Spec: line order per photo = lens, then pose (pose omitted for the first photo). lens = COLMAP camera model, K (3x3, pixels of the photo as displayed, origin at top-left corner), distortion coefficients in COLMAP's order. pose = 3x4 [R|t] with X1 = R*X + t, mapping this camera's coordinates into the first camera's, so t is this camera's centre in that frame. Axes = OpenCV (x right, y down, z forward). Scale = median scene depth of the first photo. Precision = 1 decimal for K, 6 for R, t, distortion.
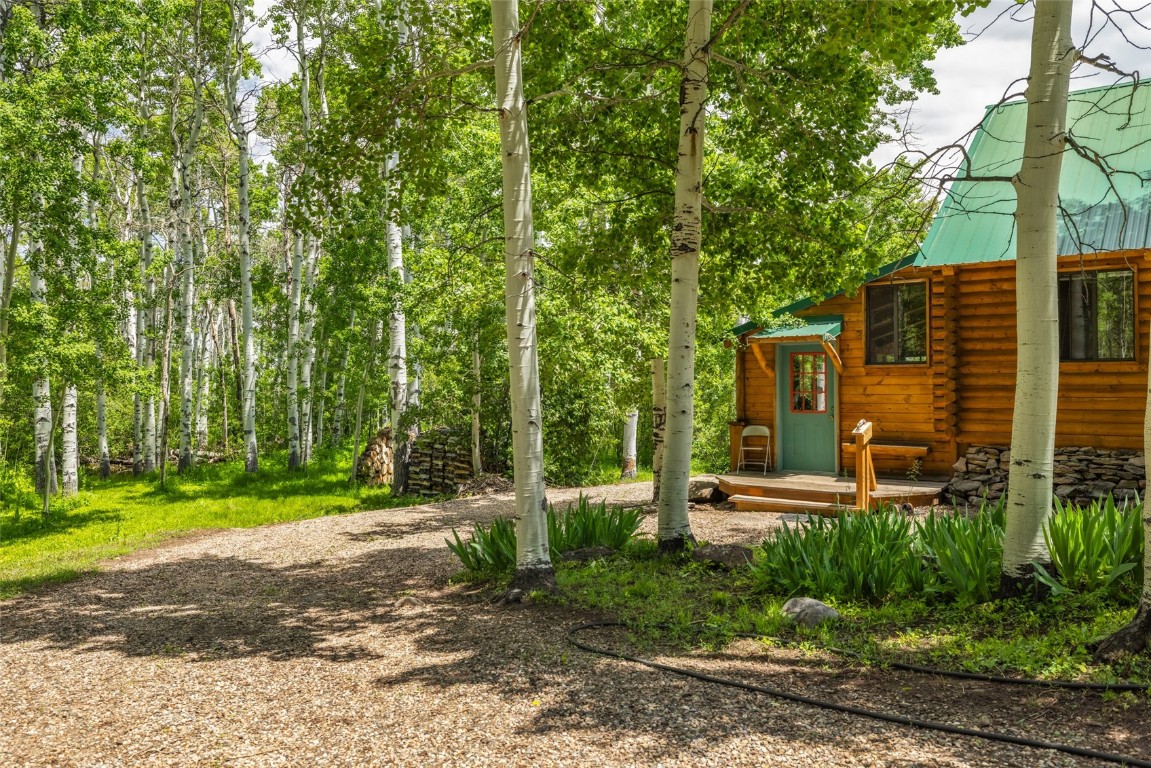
lens RADIAL K [[904.6, 0, 575.5], [0, 904.6, 384.0], [0, 0, 1]] dist [0.005399, -0.000190]
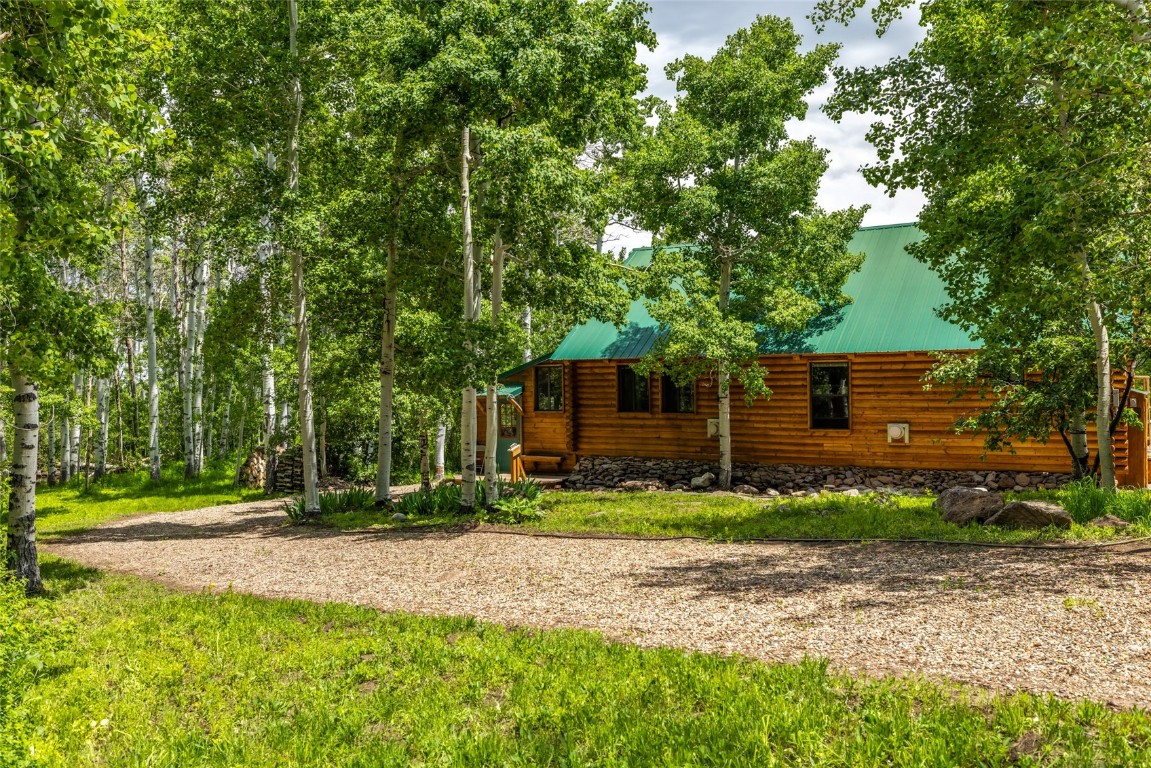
lens RADIAL K [[943.2, 0, 575.5], [0, 943.2, 384.0], [0, 0, 1]] dist [-0.007830, -0.004938]
pose [[0.994708, -0.002959, 0.102701, 0.129683], [0.003456, 0.999983, -0.004664, -0.039873], [-0.102685, 0.004995, 0.994701, -0.516346]]
